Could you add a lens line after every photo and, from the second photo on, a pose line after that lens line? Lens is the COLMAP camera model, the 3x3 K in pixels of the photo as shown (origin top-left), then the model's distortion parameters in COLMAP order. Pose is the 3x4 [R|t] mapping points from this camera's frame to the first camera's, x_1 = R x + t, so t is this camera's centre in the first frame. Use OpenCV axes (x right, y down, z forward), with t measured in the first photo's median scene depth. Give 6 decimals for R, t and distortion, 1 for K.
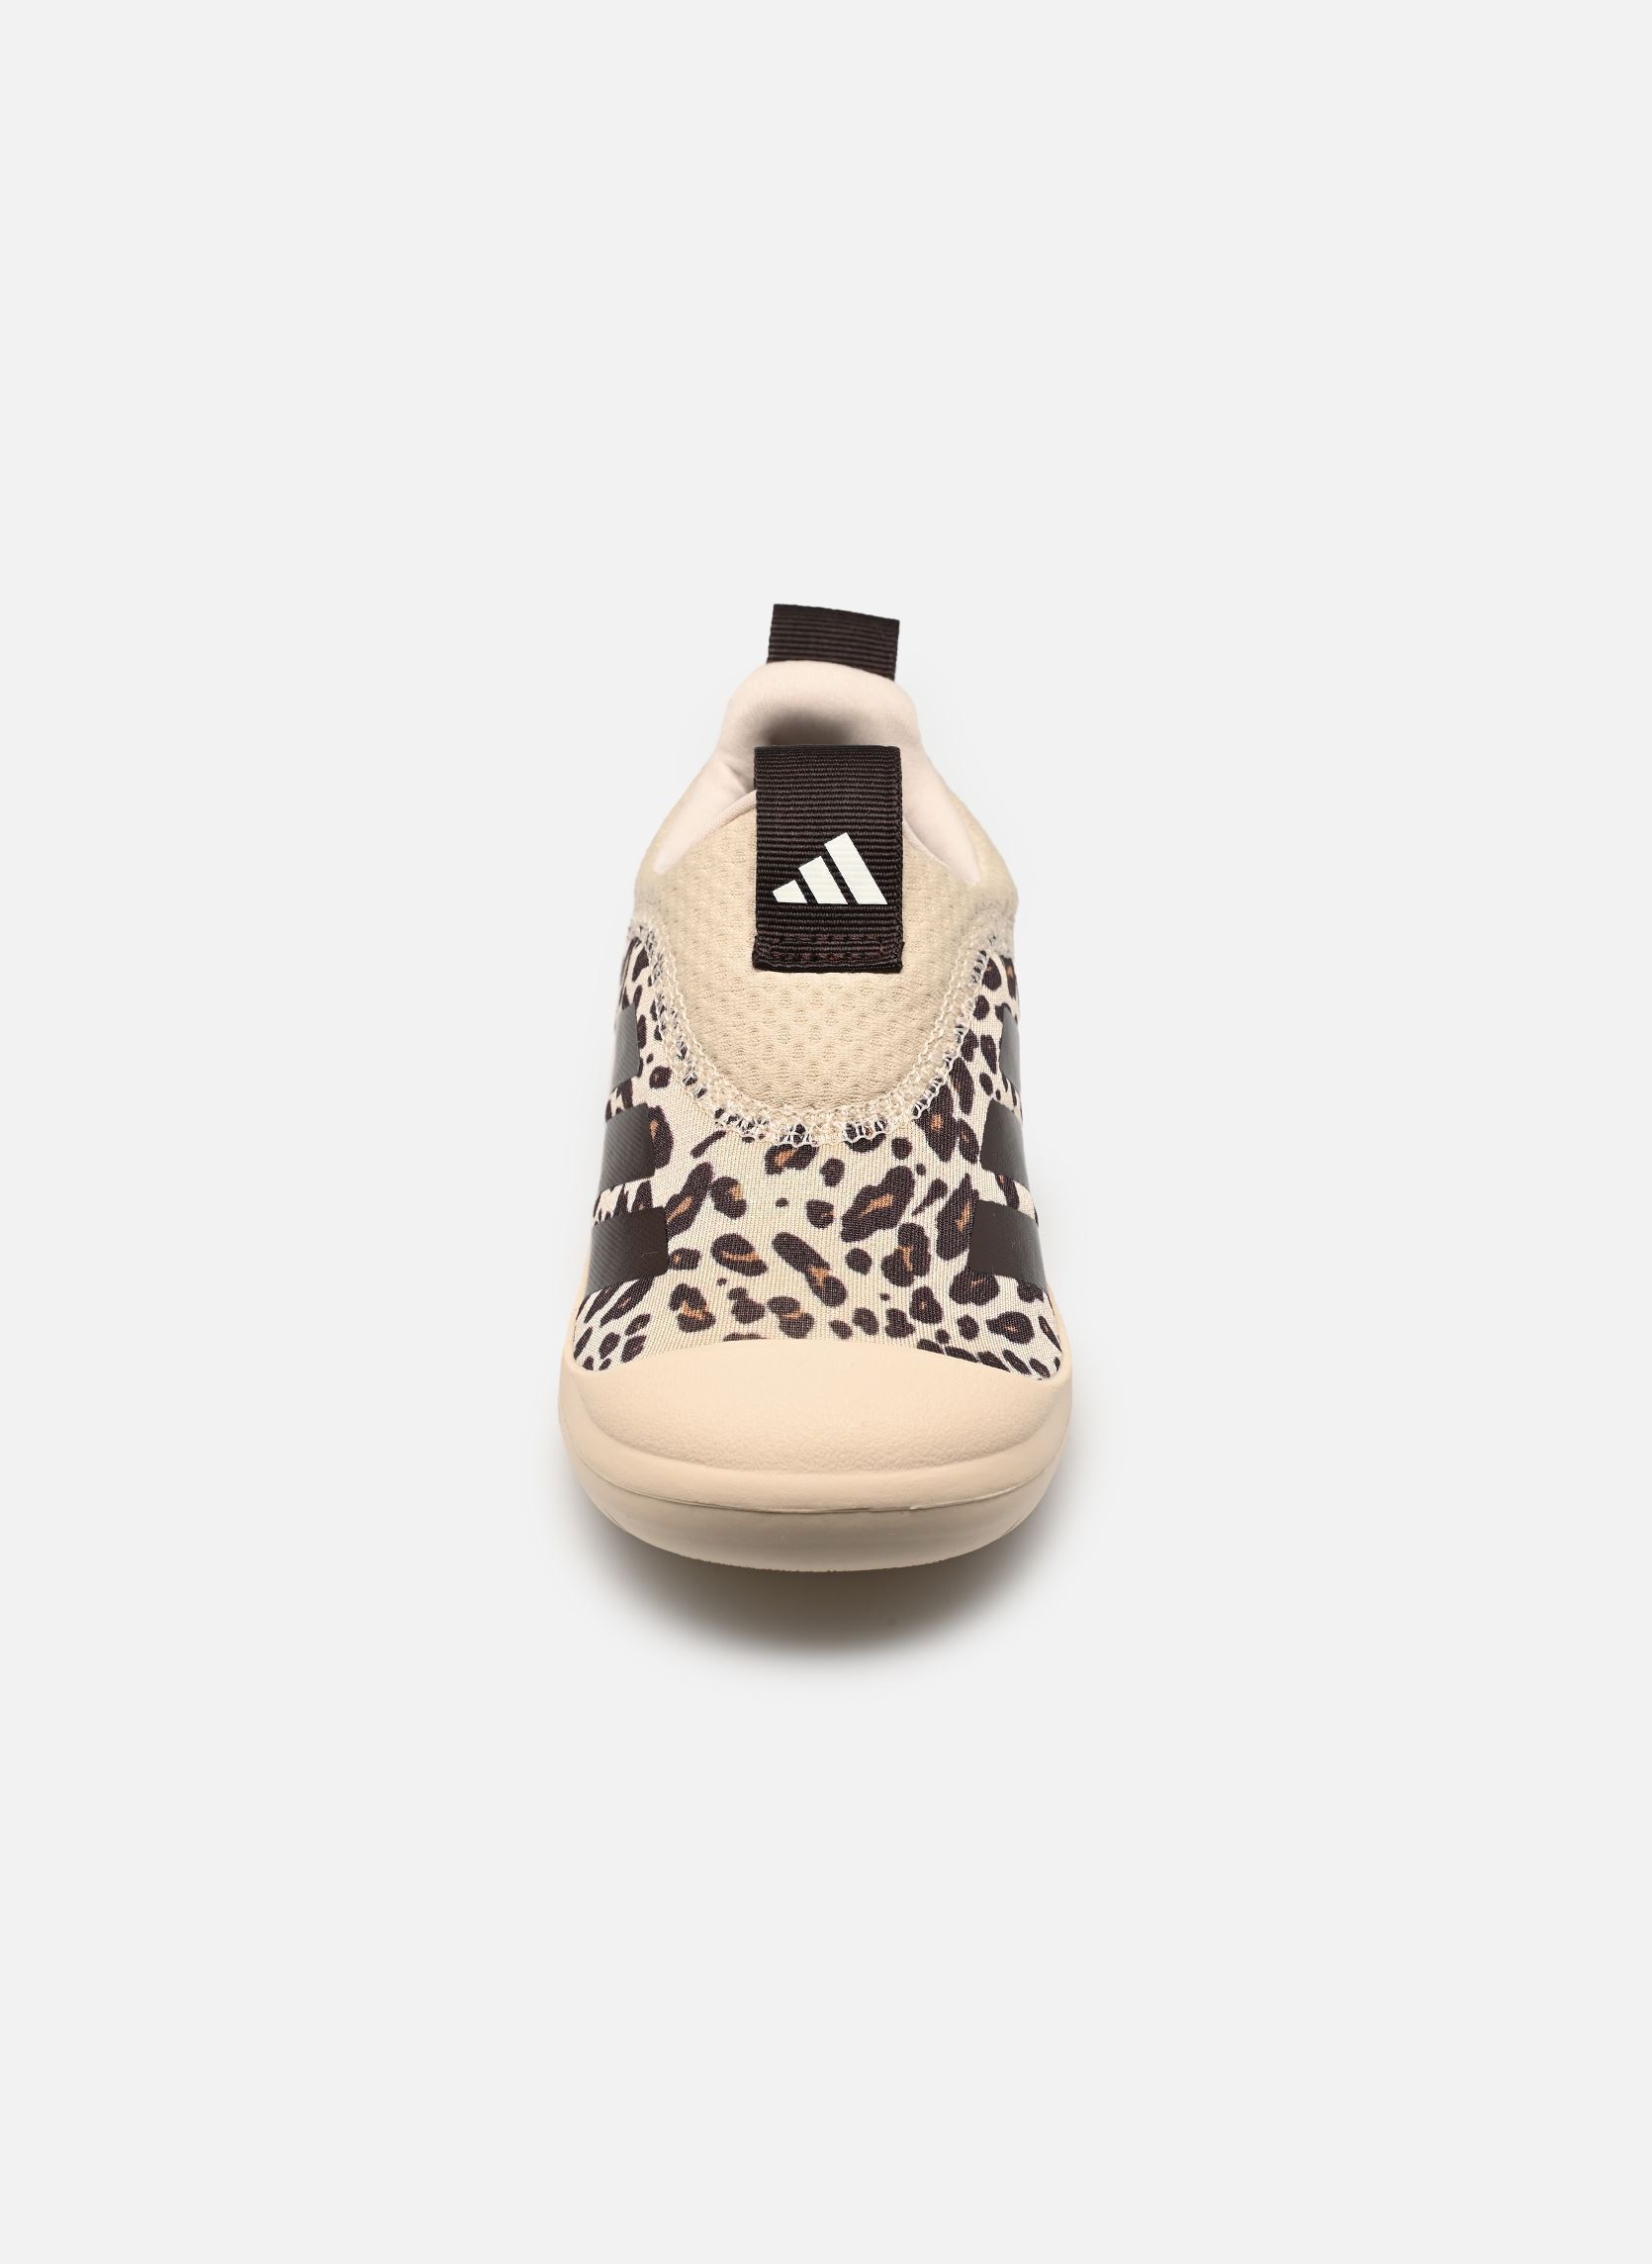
lens RADIAL K [[6692.1, 0, 826.0], [0, 6692.1, 1132.0], [0, 0, 1]] dist [-0.865301, -0.148820]
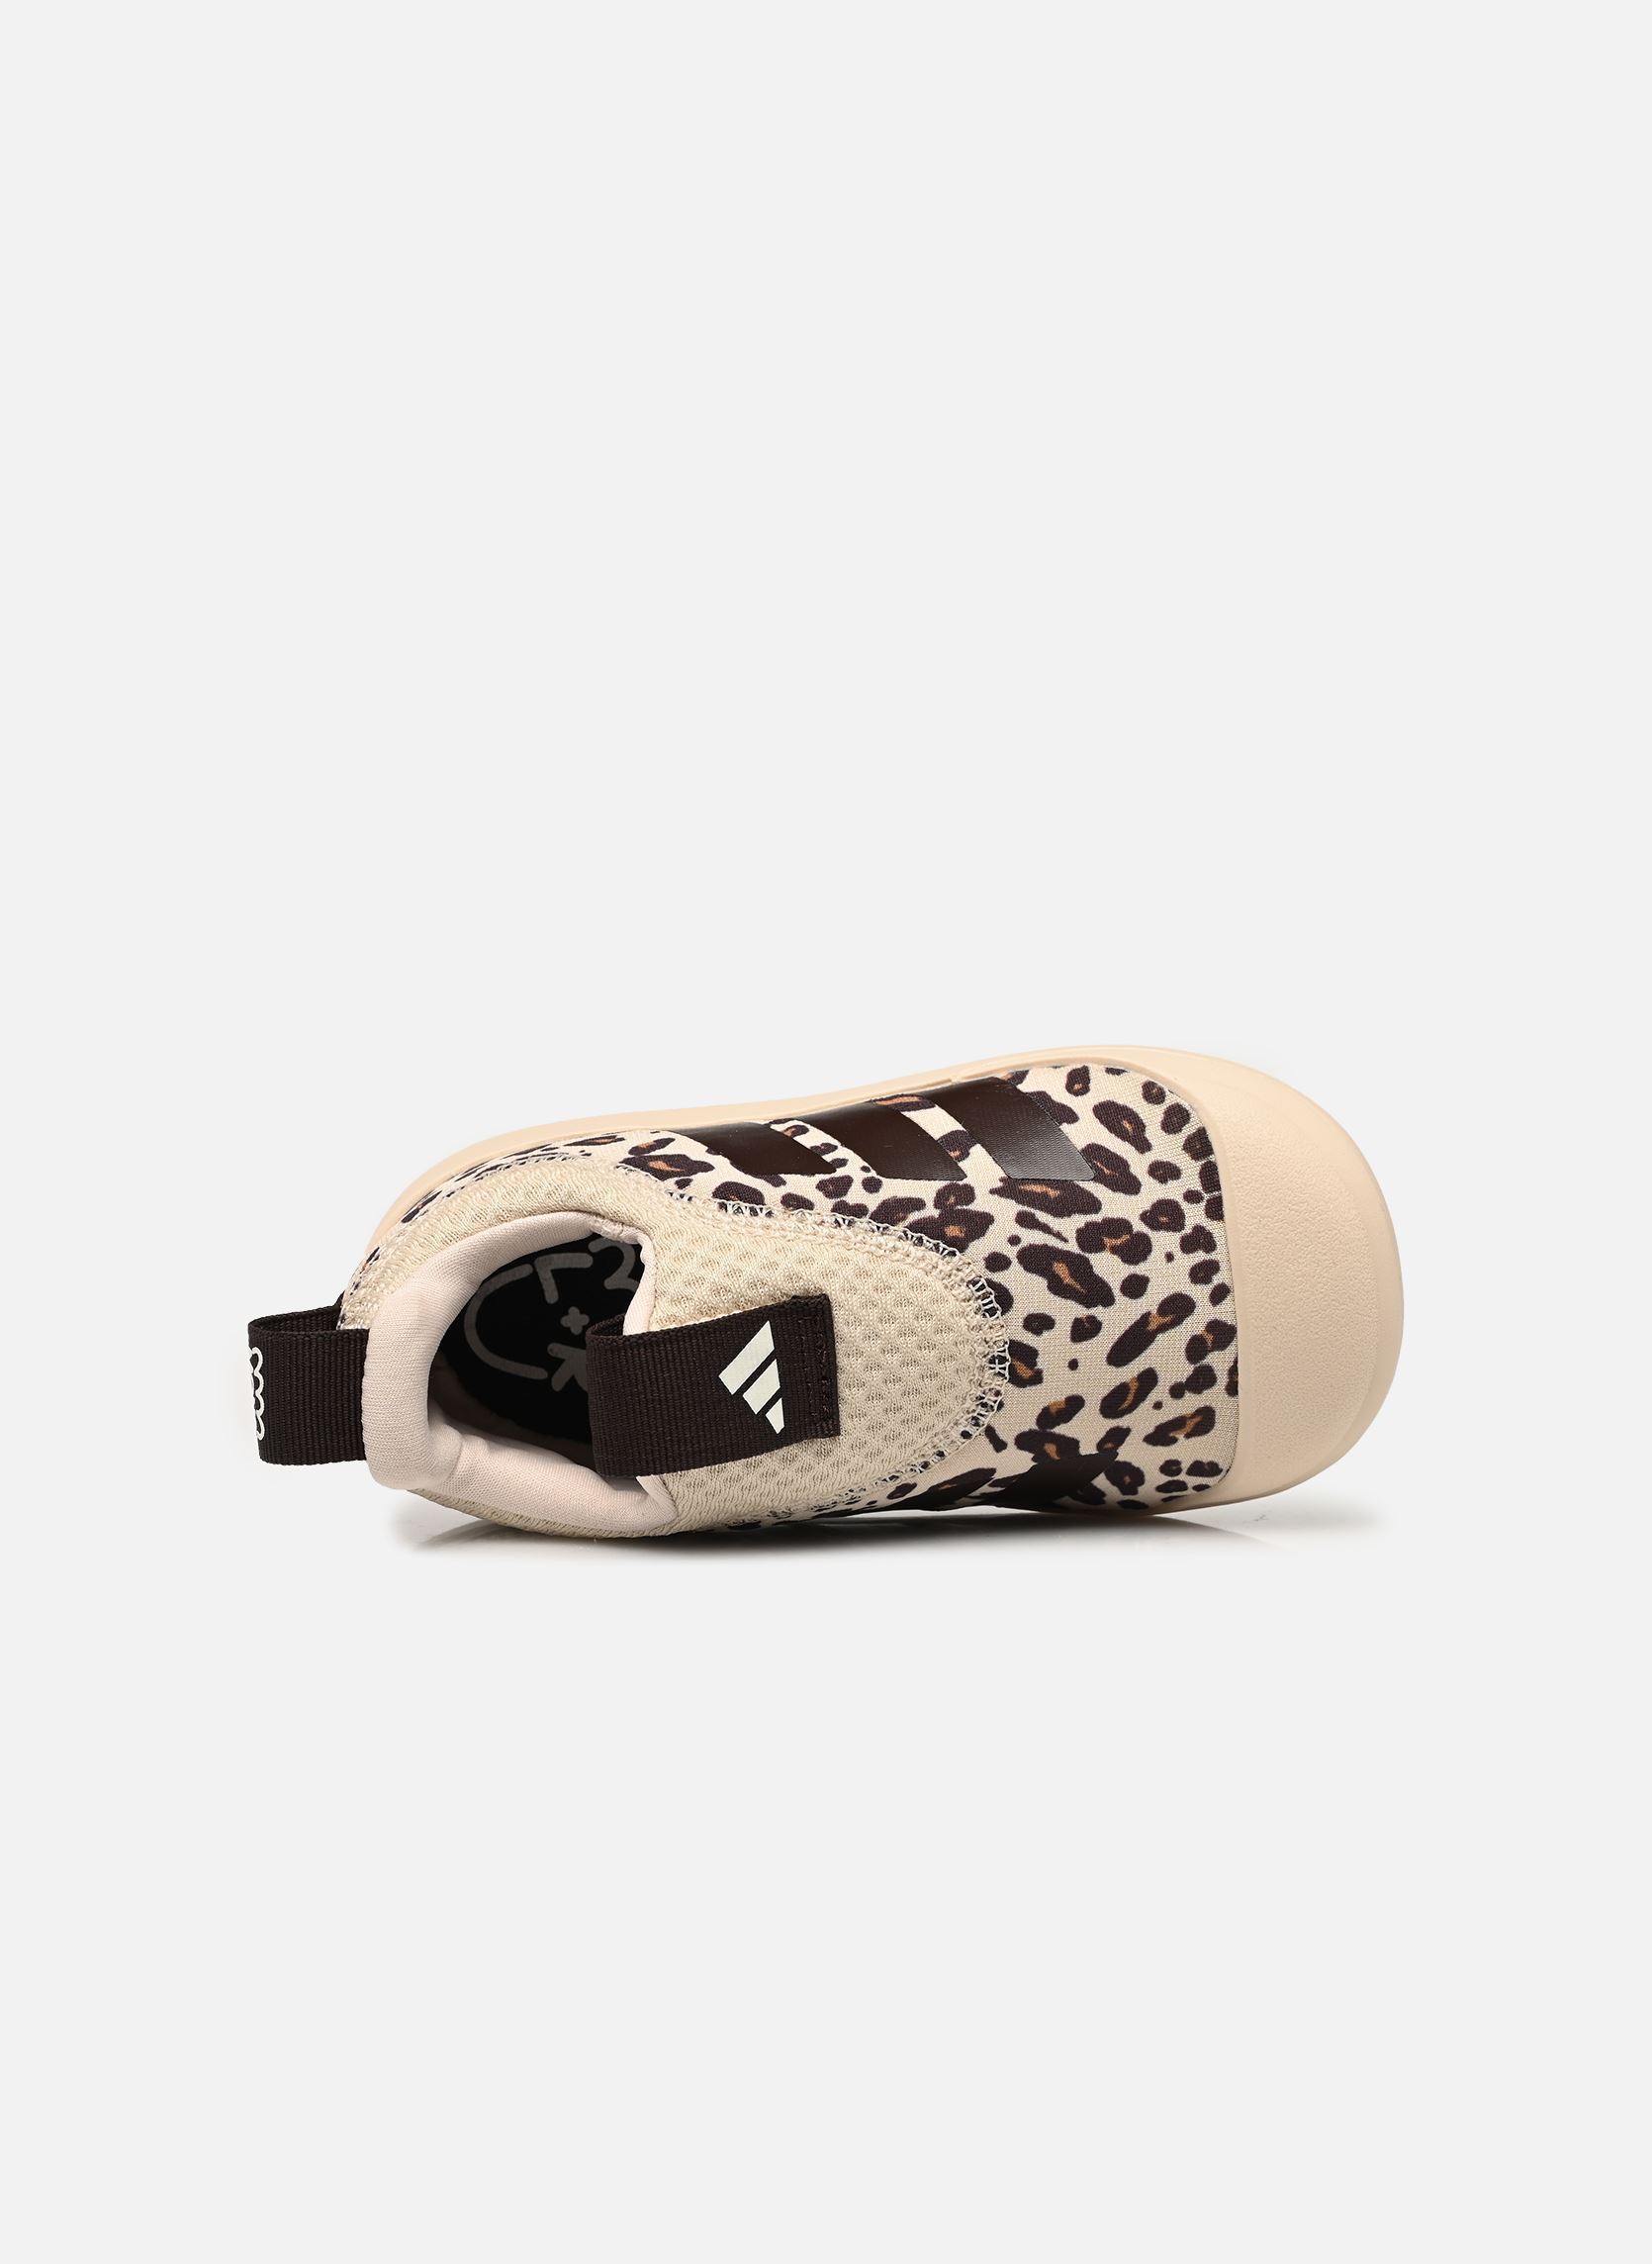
lens RADIAL K [[6692.1, 0, 826.0], [0, 6692.1, 1132.0], [0, 0, 1]] dist [-0.865301, -0.148820]
pose [[-0.087744, -0.971791, -0.218912, 0.263298], [0.694252, -0.217253, 0.686160, -0.731771], [-0.714364, -0.091774, 0.693731, 0.299739]]
